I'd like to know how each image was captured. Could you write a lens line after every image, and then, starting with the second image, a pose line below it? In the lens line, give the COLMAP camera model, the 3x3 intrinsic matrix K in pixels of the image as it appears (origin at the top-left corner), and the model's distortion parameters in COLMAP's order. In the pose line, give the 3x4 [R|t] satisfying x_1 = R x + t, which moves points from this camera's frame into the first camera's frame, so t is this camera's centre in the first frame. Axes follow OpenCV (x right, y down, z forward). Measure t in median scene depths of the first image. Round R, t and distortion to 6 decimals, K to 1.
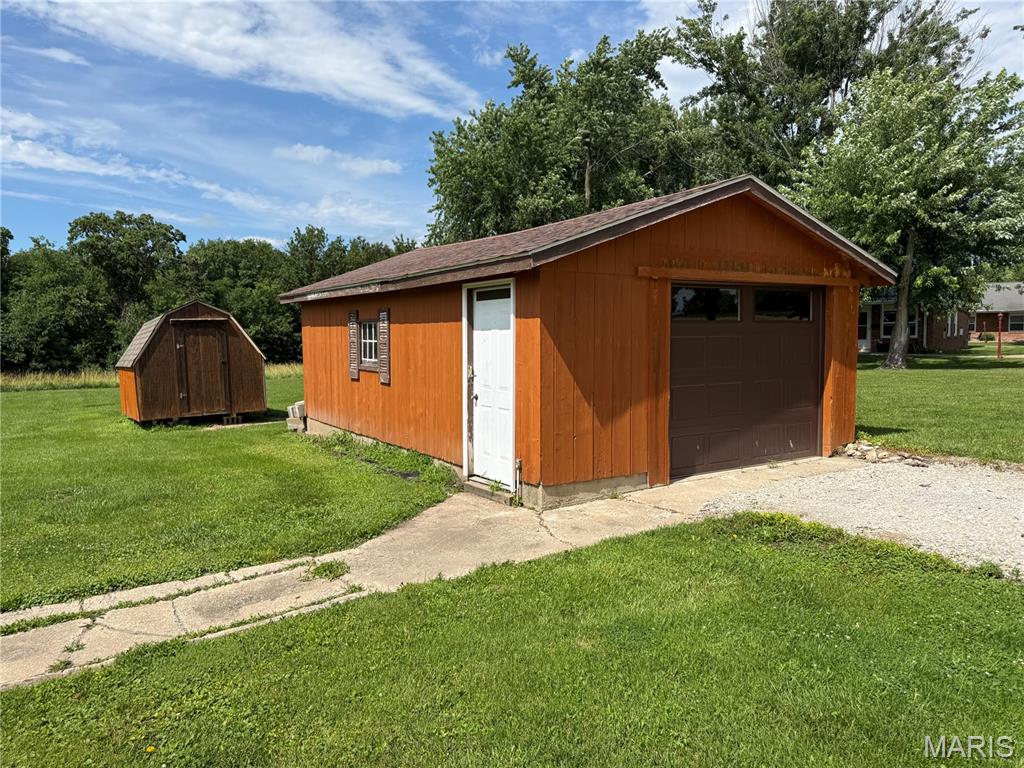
lens RADIAL K [[715.8, 0, 512.4], [0, 715.8, 384.7], [0, 0, 1]] dist [0.000607, -0.000021]
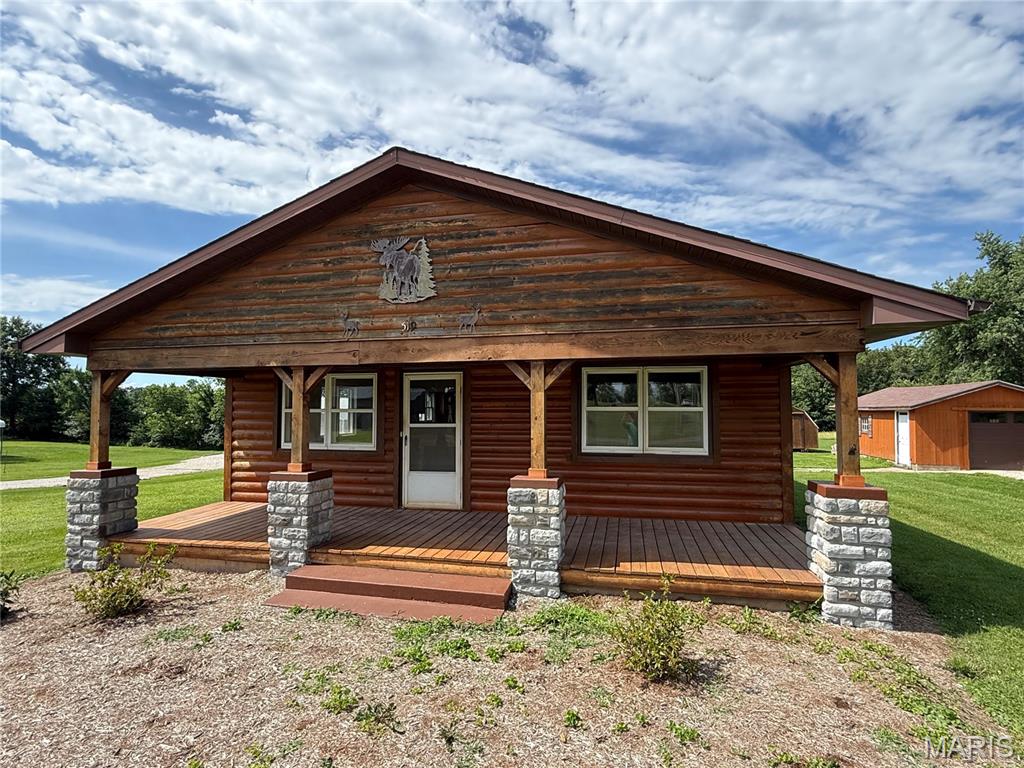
lens RADIAL K [[507.7, 0, 512.3], [0, 507.7, 387.6], [0, 0, 1]] dist [0.000047, 0.000005]
pose [[0.689938, -0.020618, -0.723575, 0.482589], [-0.062253, 0.994201, -0.087688, 0.097397], [0.721186, 0.105544, 0.684654, -2.295529]]
